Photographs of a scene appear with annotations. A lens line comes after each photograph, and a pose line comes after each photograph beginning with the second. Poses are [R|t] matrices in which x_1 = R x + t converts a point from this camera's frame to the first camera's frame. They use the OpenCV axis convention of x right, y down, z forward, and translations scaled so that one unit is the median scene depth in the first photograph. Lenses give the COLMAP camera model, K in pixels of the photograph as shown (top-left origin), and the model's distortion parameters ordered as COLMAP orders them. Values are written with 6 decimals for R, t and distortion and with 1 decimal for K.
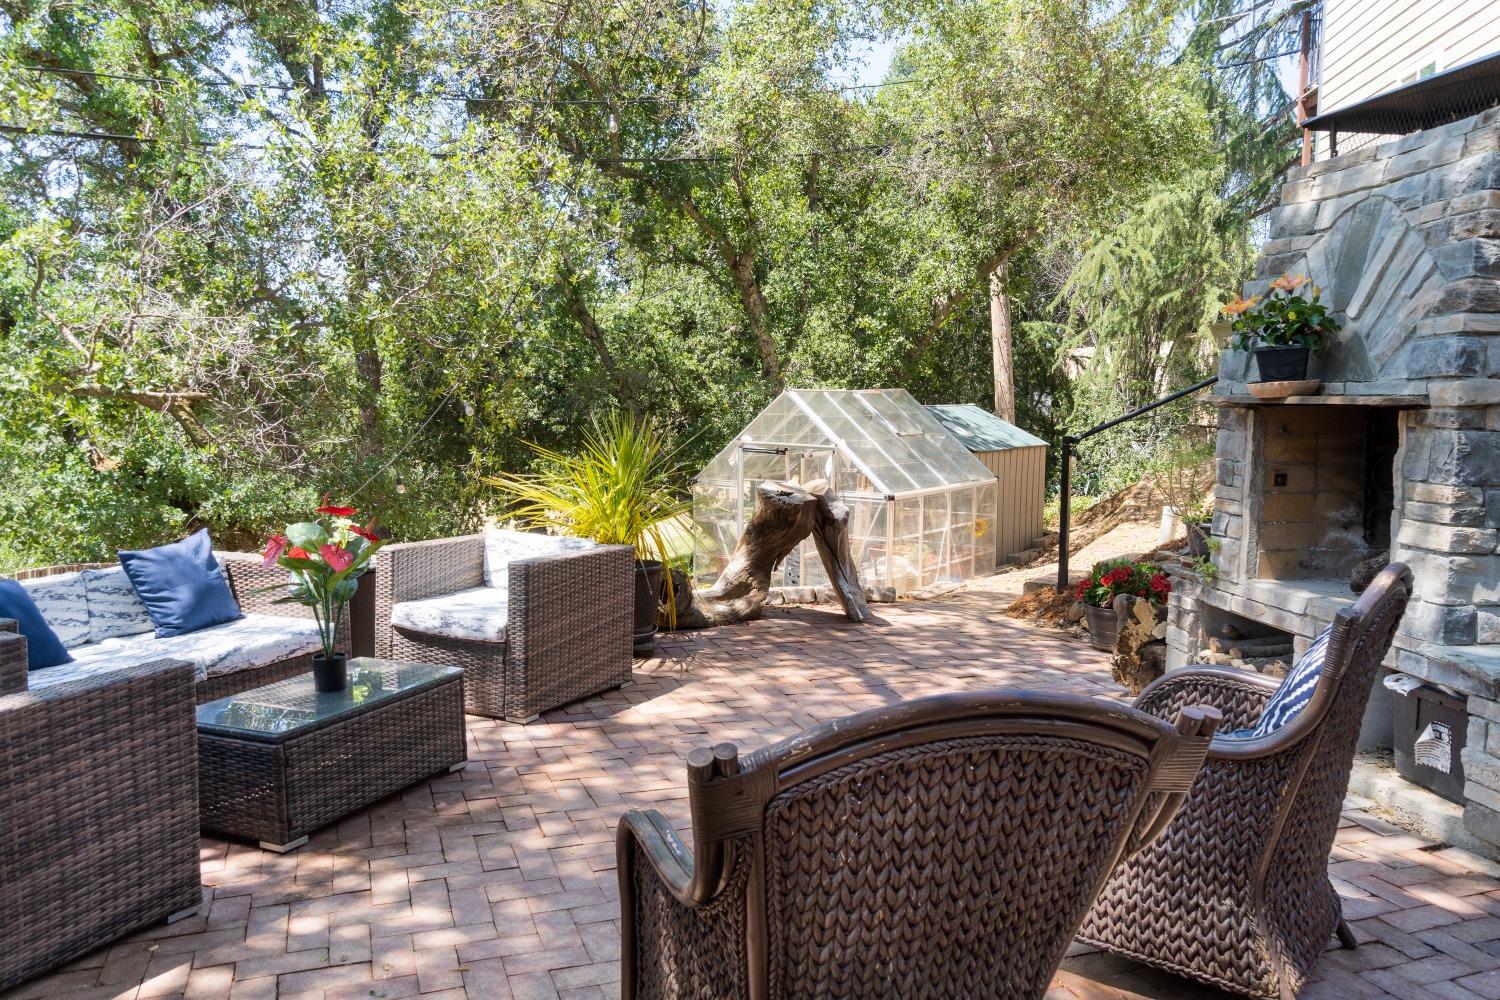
lens RADIAL K [[1153.2, 0, 744.1], [0, 1153.2, 493.9], [0, 0, 1]] dist [0.001977, -0.008721]
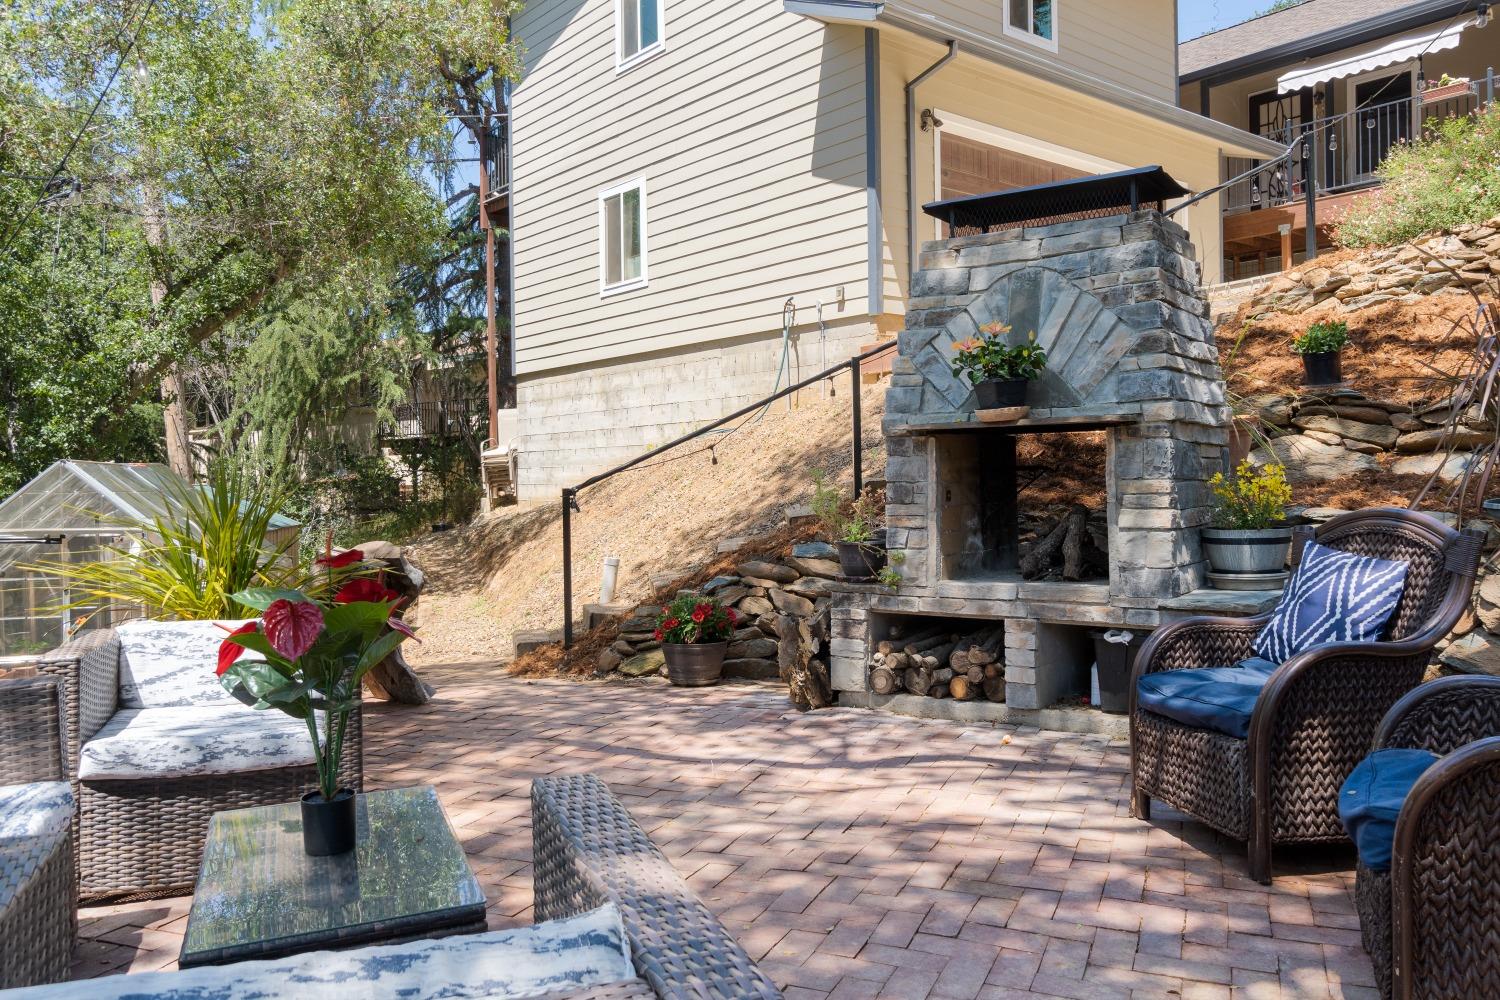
lens RADIAL K [[1153.2, 0, 744.1], [0, 1153.2, 493.9], [0, 0, 1]] dist [0.001977, -0.008721]
pose [[0.685854, -0.025600, 0.727289, -0.199389], [0.086684, 0.995140, -0.046717, 0.008483], [-0.722558, 0.095085, 0.684740, 0.120581]]
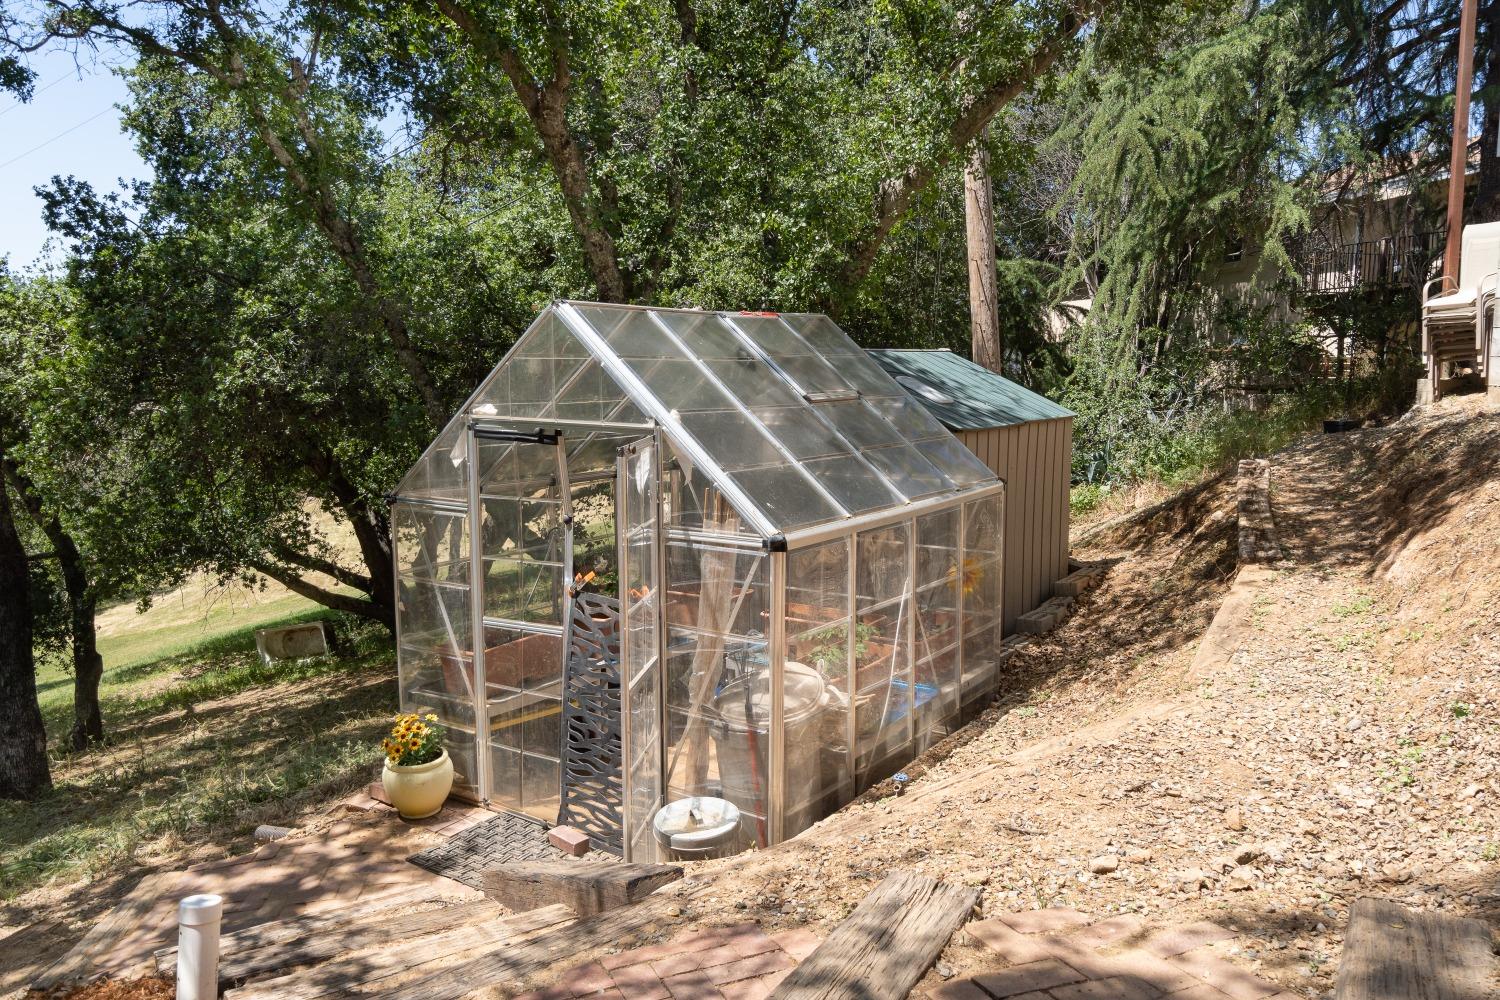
lens RADIAL K [[1153.2, 0, 744.1], [0, 1153.2, 493.9], [0, 0, 1]] dist [0.001977, -0.008721]
pose [[0.999198, -0.012371, 0.038093, 0.086498], [0.011460, 0.999645, 0.024049, -0.023035], [-0.038377, -0.023593, 0.998985, 0.503496]]
